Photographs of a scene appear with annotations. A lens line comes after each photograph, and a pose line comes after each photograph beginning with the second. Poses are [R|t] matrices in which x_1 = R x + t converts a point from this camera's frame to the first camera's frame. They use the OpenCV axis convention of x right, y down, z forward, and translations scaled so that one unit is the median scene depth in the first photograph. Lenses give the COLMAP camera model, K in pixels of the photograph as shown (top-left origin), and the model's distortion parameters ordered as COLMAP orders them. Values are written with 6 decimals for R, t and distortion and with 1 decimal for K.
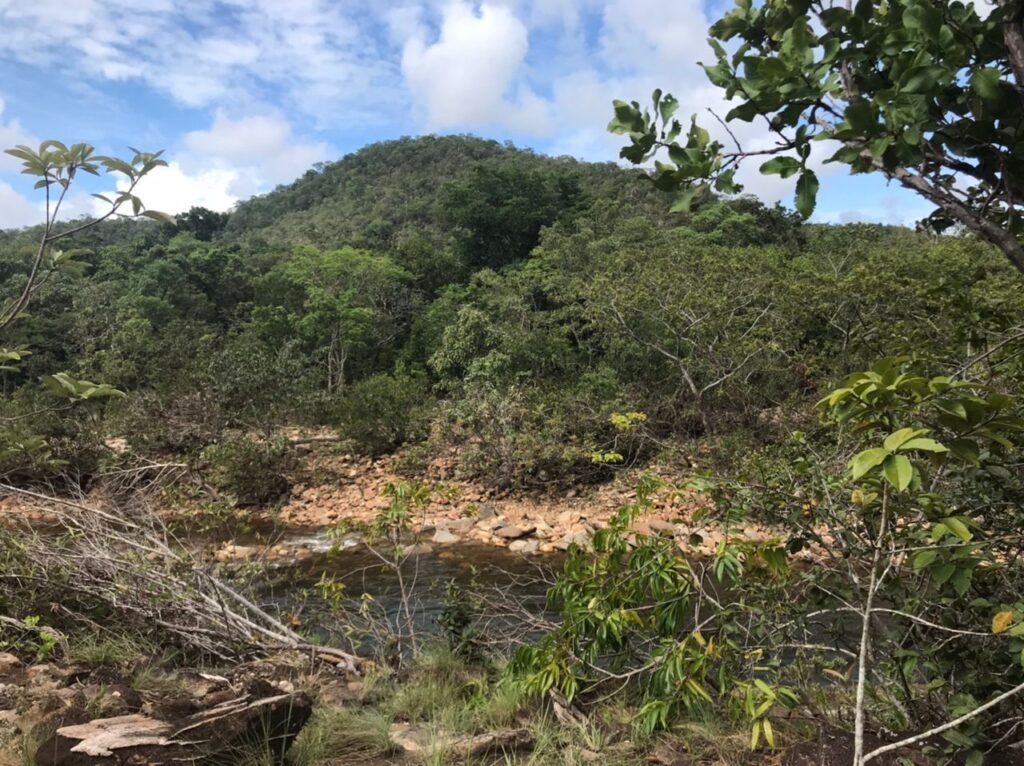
lens RADIAL K [[851.6, 0, 512.0], [0, 851.6, 383.0], [0, 0, 1]] dist [0.014773, -0.015219]
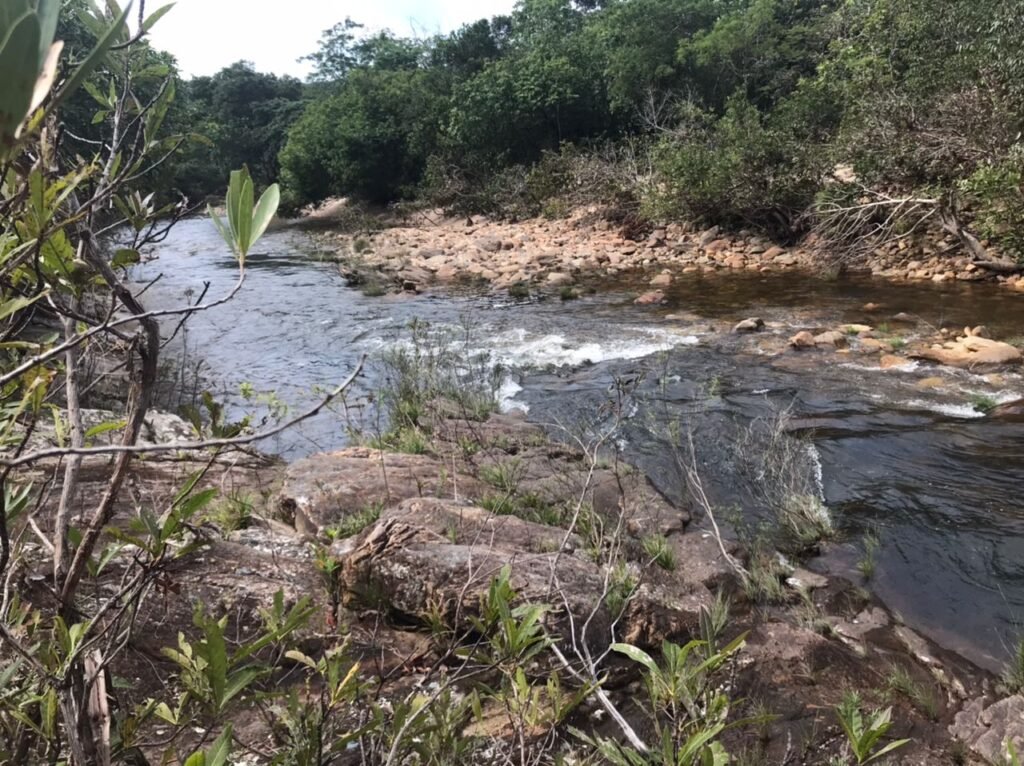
lens RADIAL K [[851.6, 0, 512.0], [0, 851.6, 383.0], [0, 0, 1]] dist [0.014773, -0.015219]
pose [[0.631236, 0.167036, -0.757390, -0.076064], [0.040519, 0.968098, 0.247275, 0.056925], [0.774531, -0.186778, 0.604330, 0.343099]]
